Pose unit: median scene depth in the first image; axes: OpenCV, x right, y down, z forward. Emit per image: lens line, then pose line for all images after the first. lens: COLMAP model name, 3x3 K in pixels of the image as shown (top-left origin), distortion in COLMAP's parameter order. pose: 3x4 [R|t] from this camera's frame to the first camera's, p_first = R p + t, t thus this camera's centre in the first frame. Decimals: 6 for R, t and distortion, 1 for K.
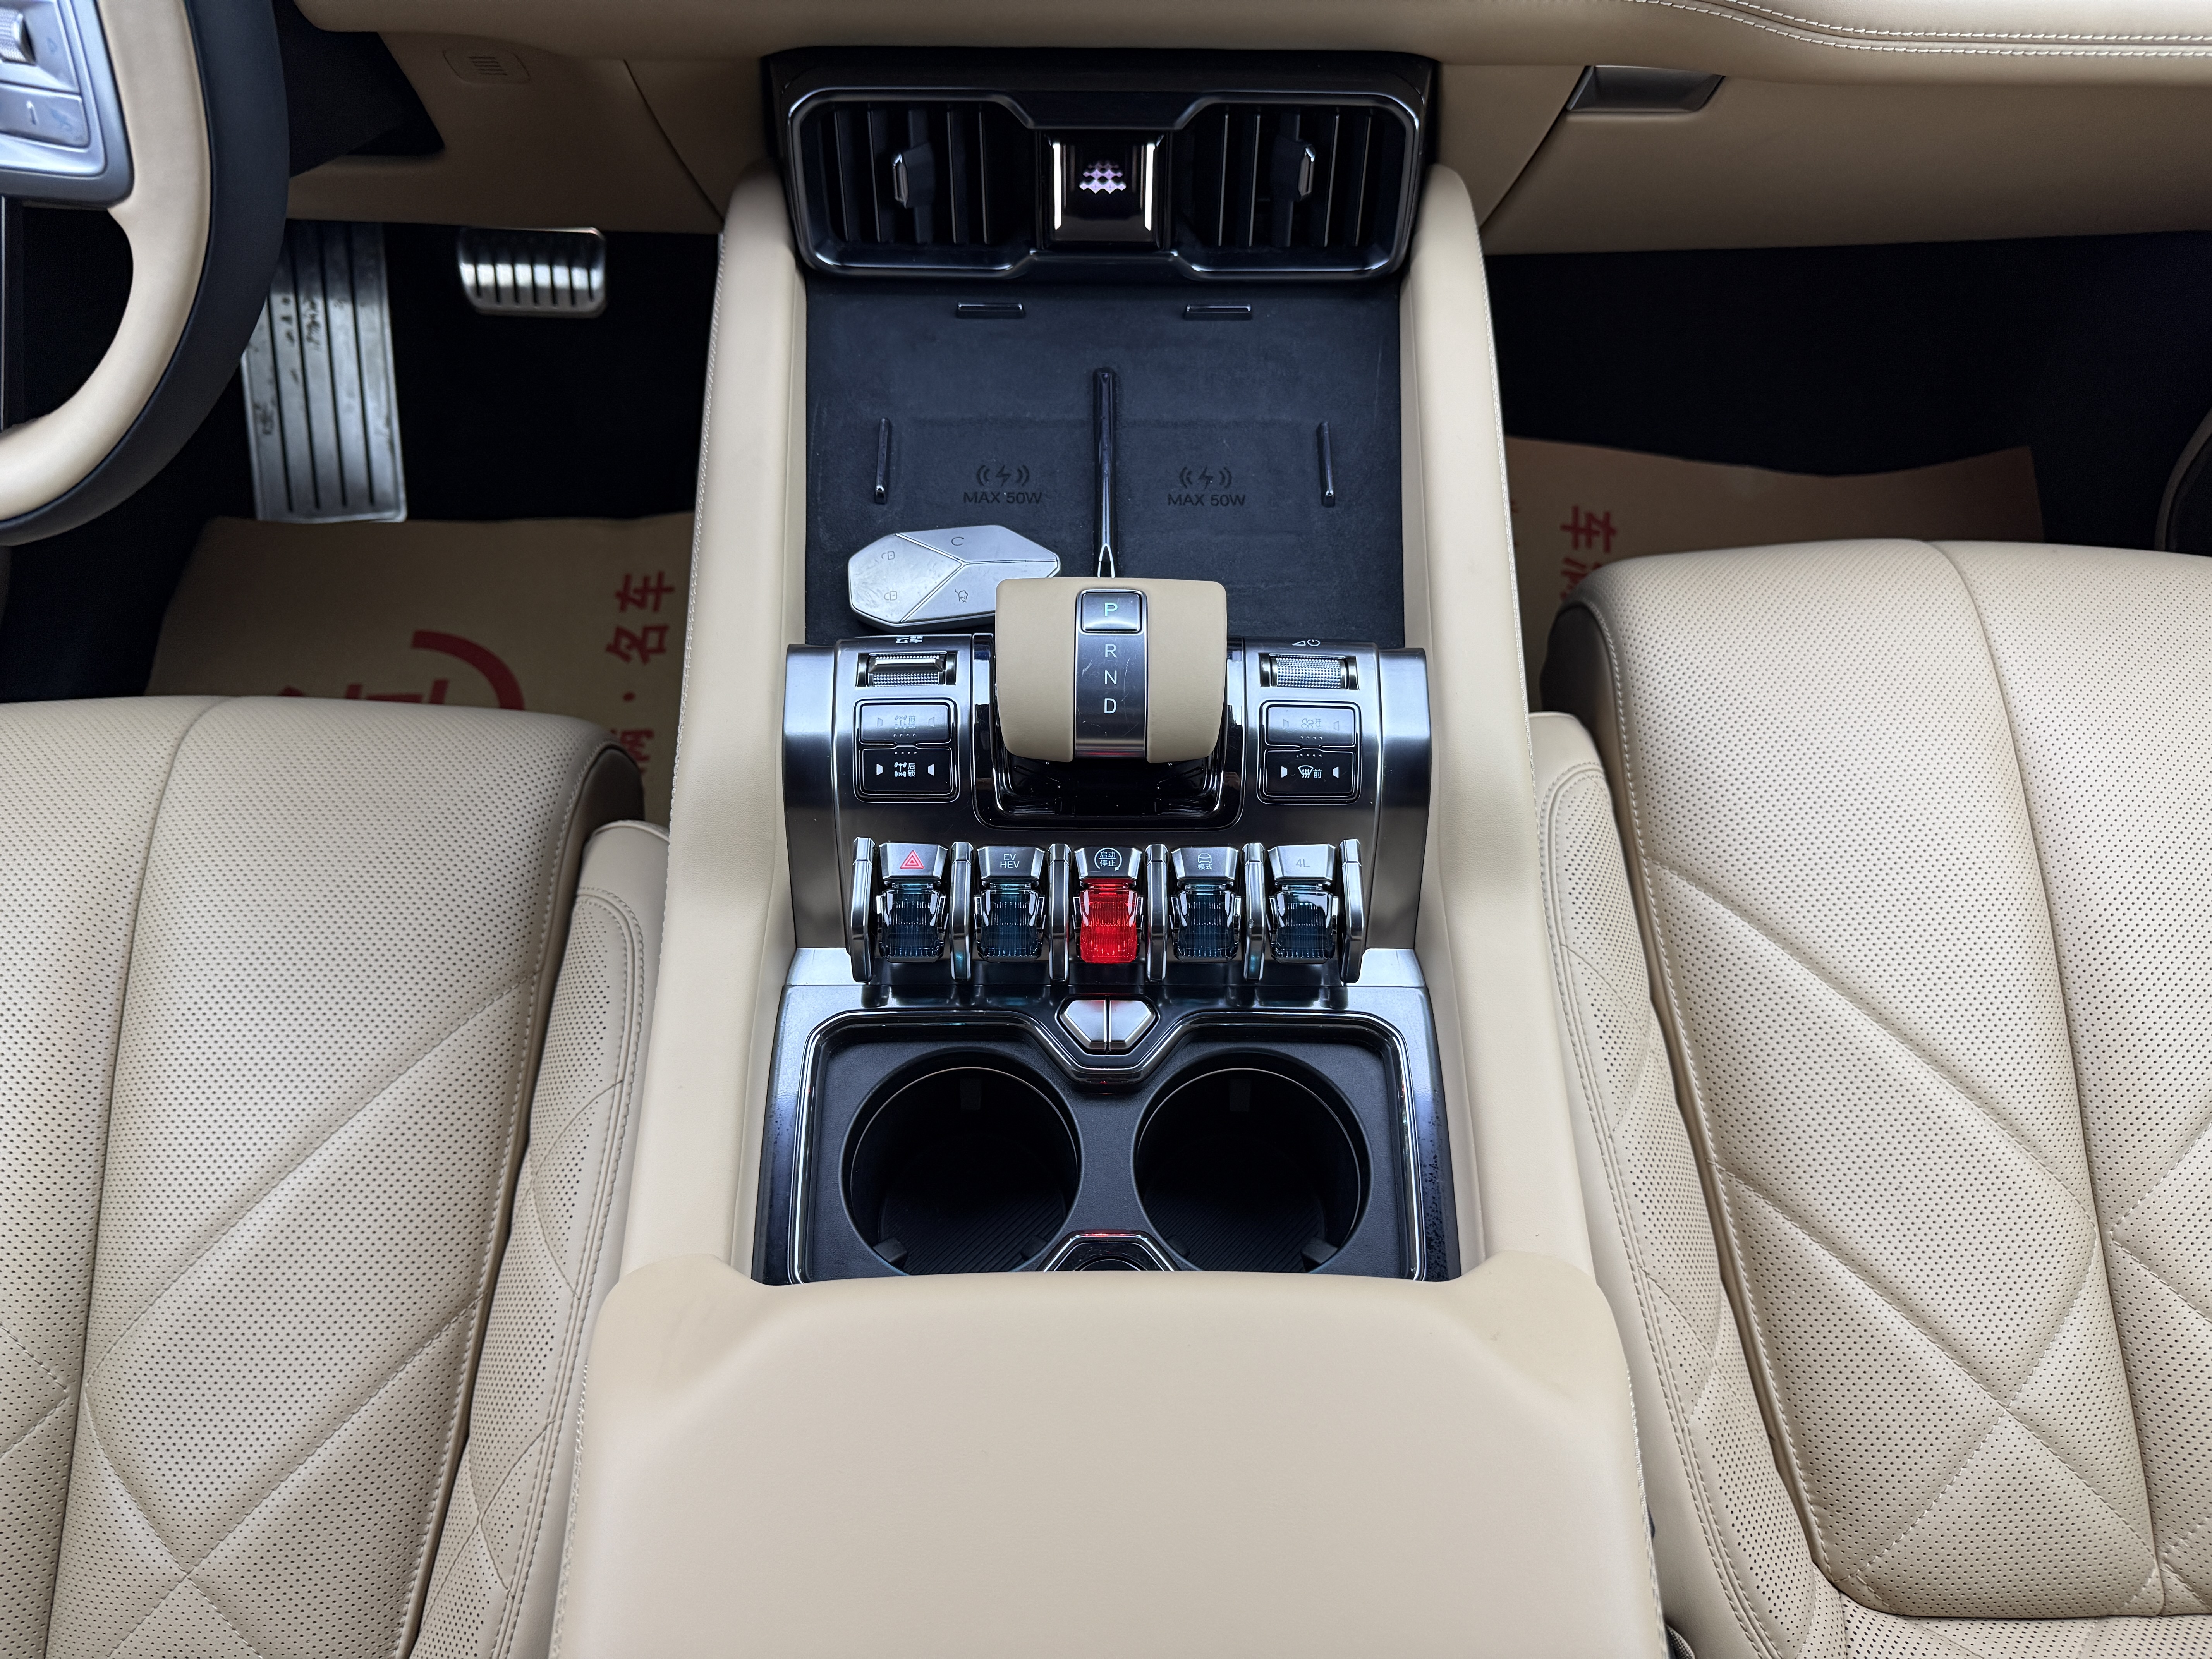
lens RADIAL K [[1571.2, 0, 1109.1], [0, 1571.2, 837.2], [0, 0, 1]] dist [0.049162, -0.093525]
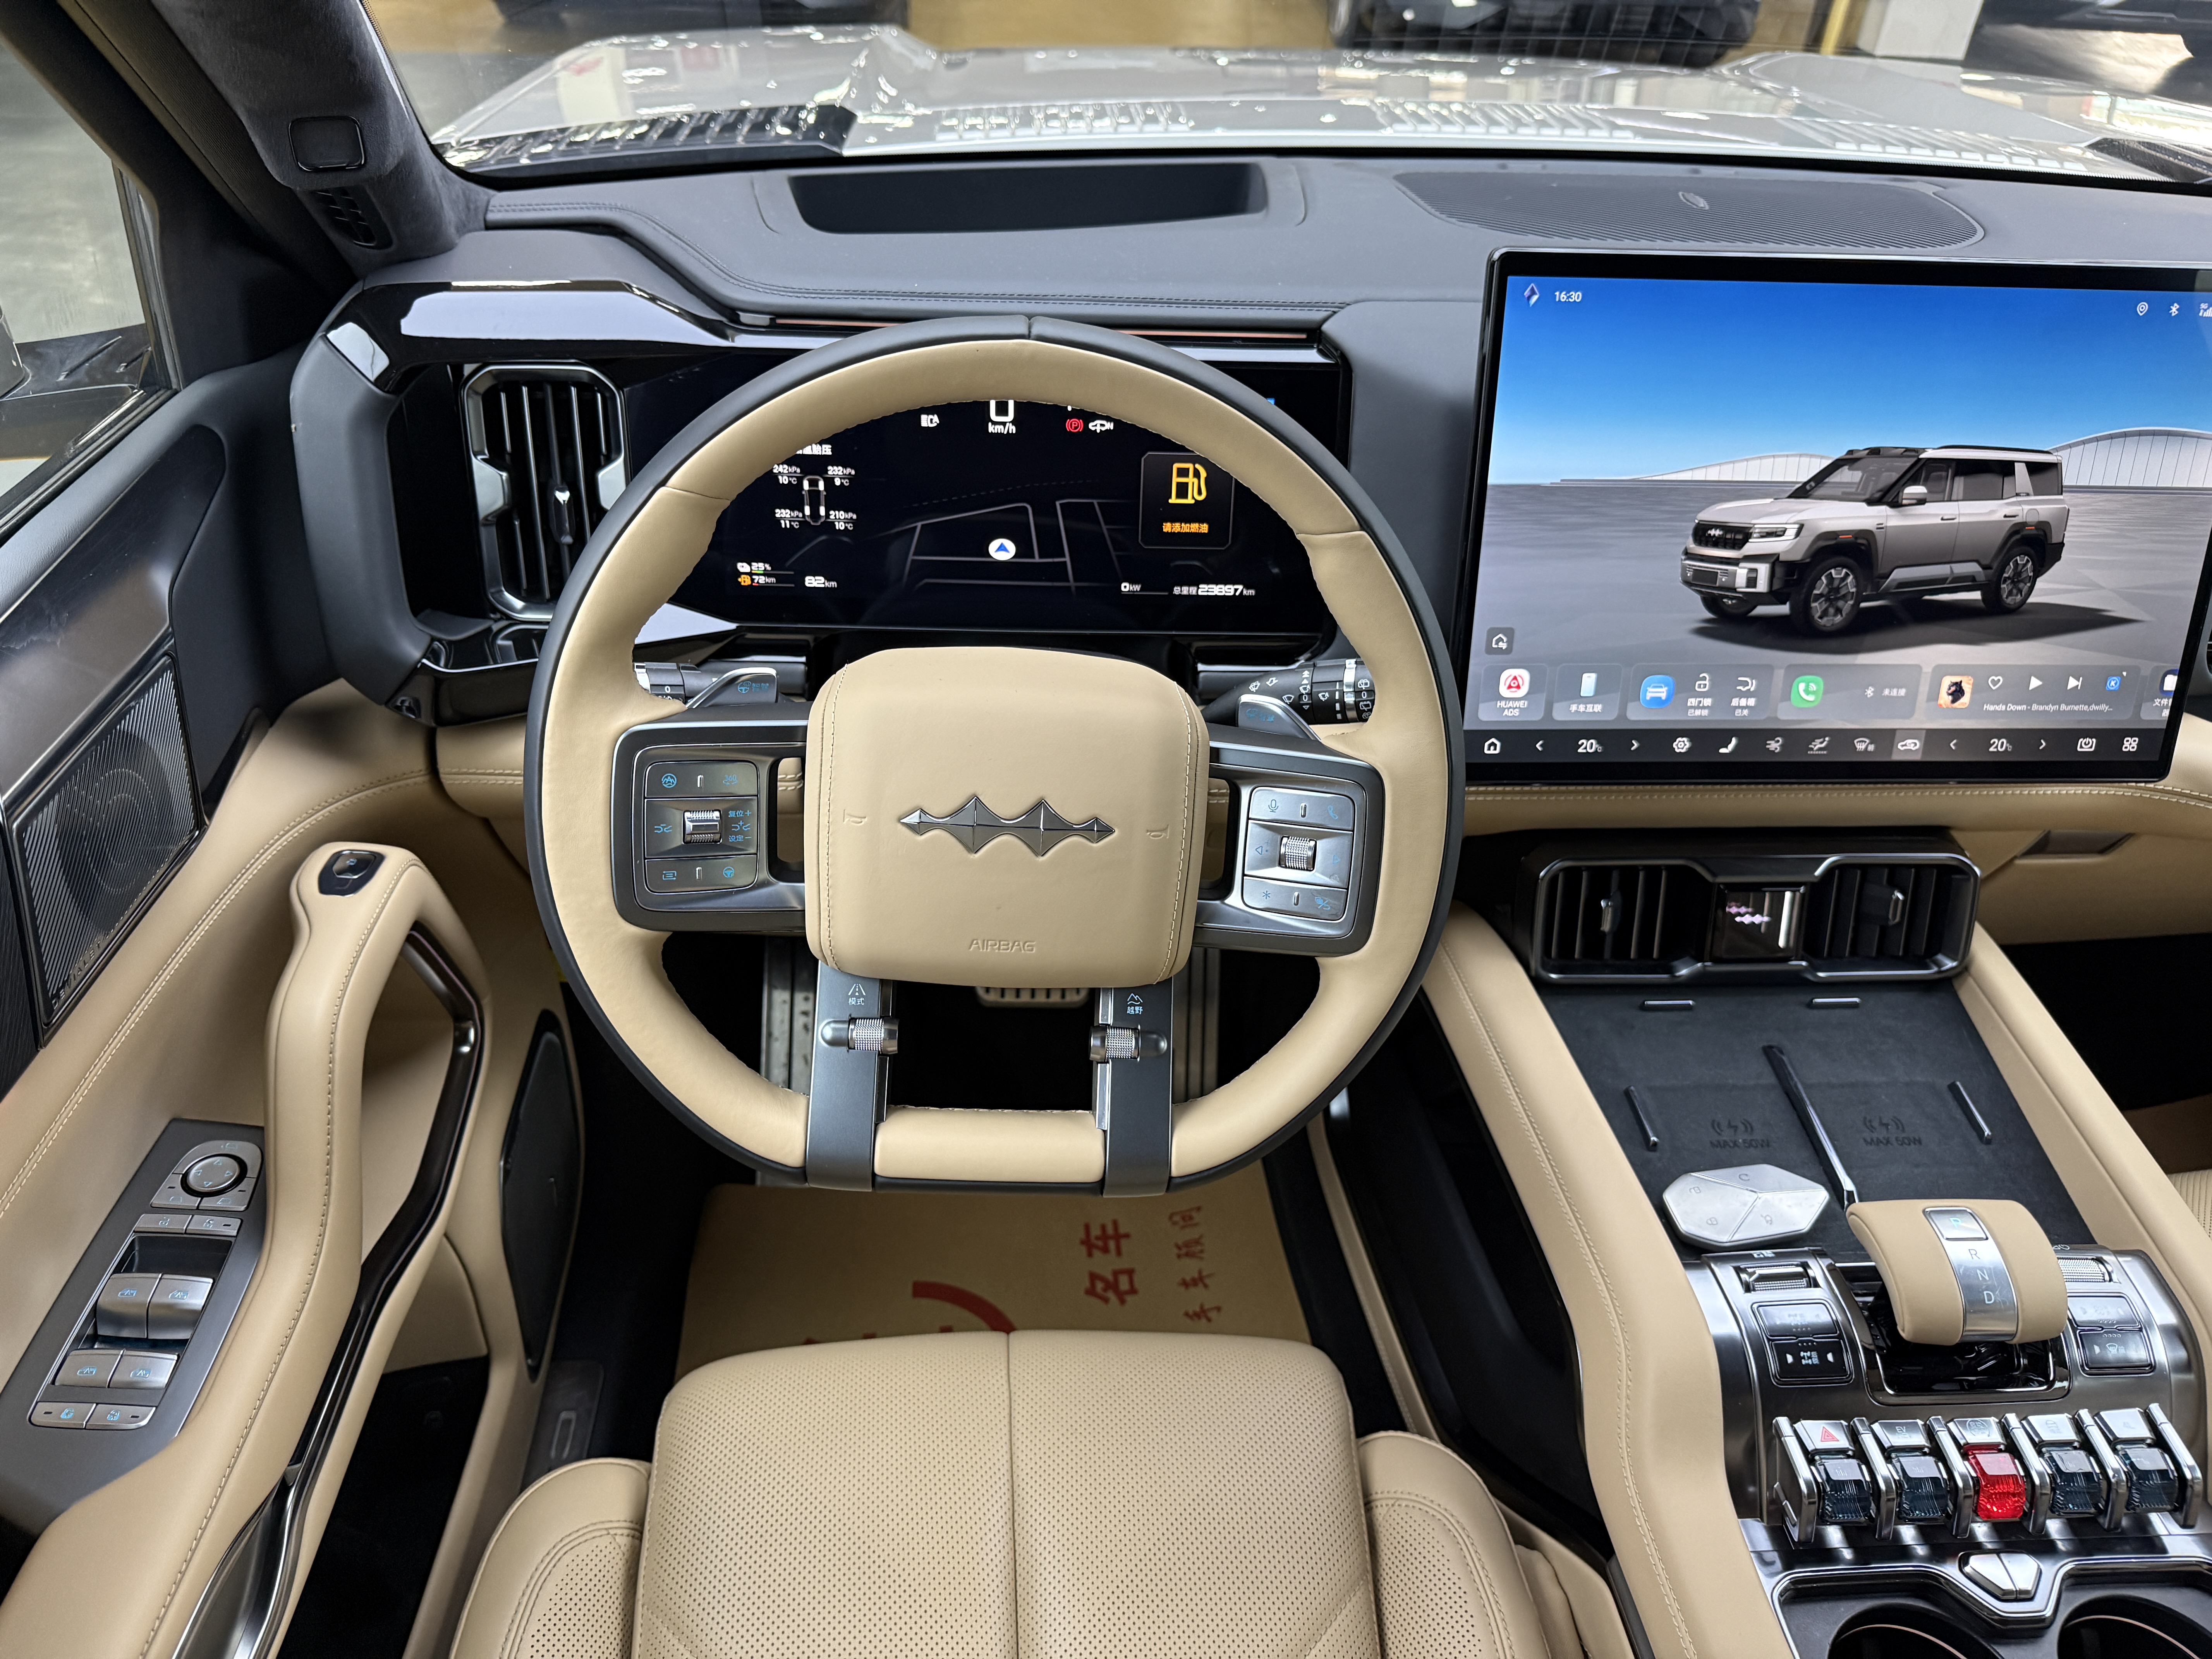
lens RADIAL K [[1571.2, 0, 1109.1], [0, 1571.2, 837.2], [0, 0, 1]] dist [0.049162, -0.093525]
pose [[0.998130, -0.015170, 0.059219, -0.653738], [0.037363, 0.918112, -0.394557, 0.045776], [-0.048384, 0.396031, 0.916961, -0.264362]]
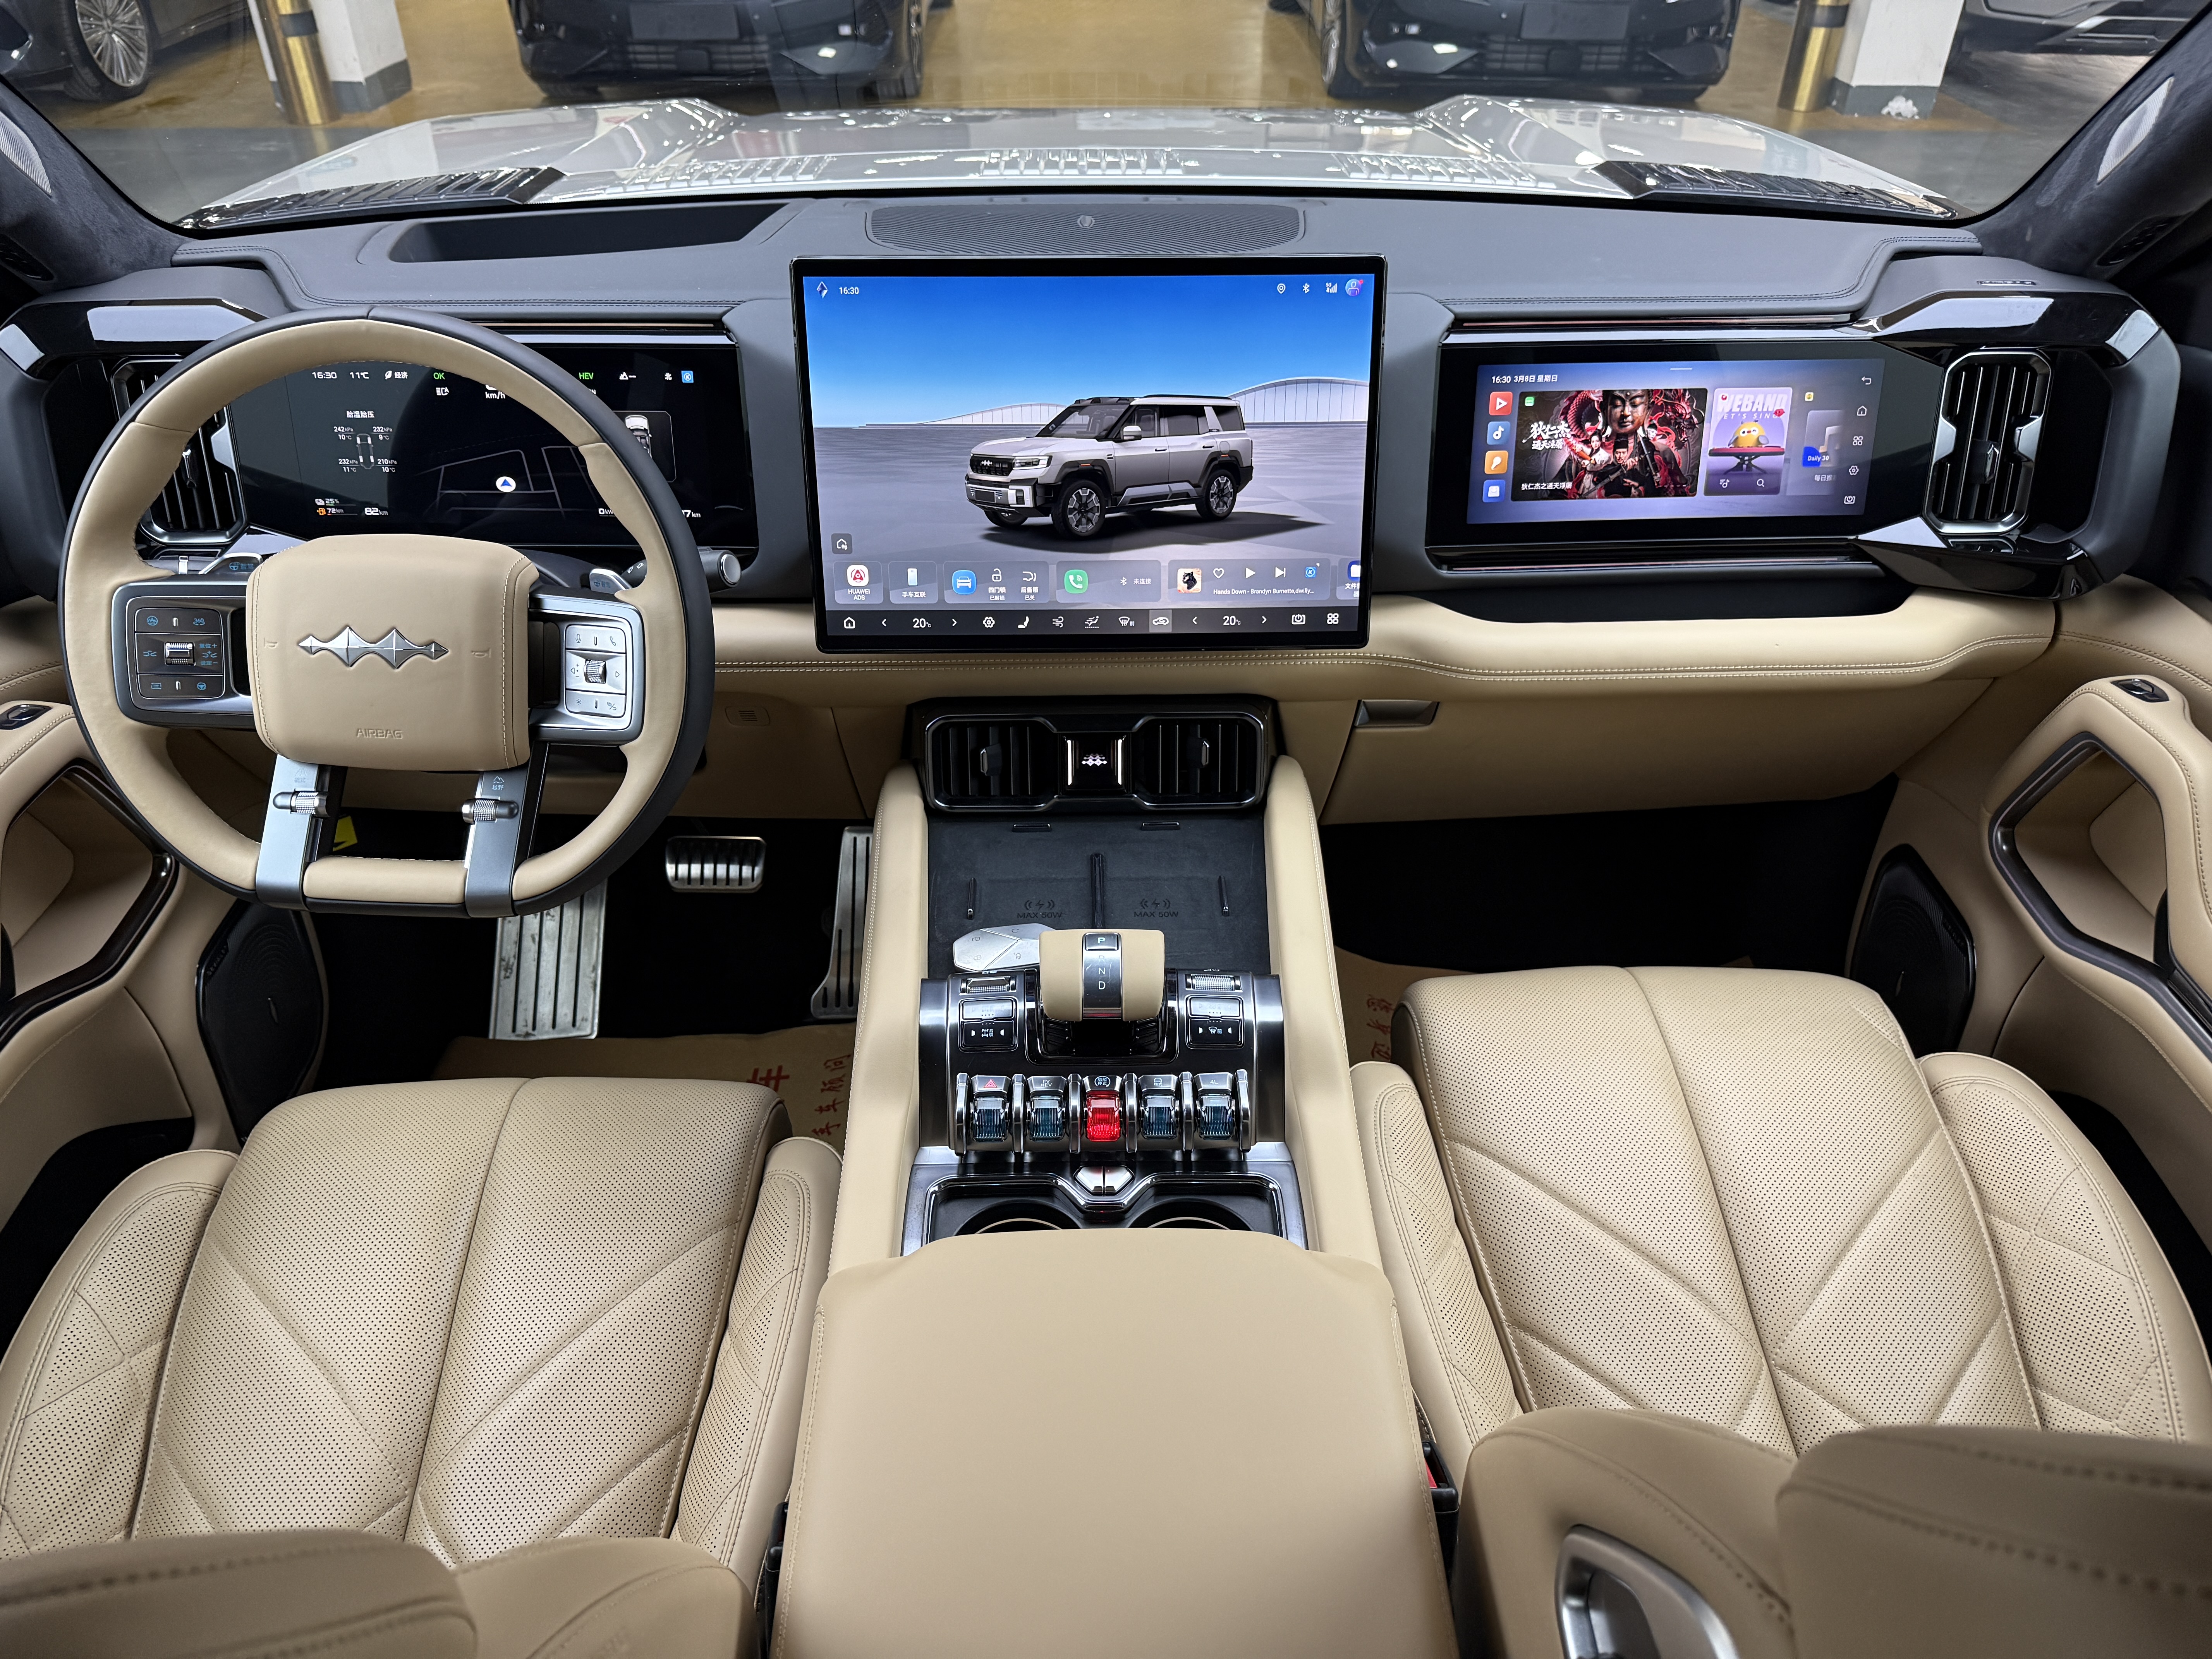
lens RADIAL K [[1539.9, 0, 1106.0], [0, 1539.9, 829.5], [0, 0, 1]] dist [0.127425, -0.193382]
pose [[0.999804, -0.019765, 0.001060, 0.006154], [0.018359, 0.905998, -0.422883, 0.419759], [0.007398, 0.422820, 0.906184, -0.591137]]
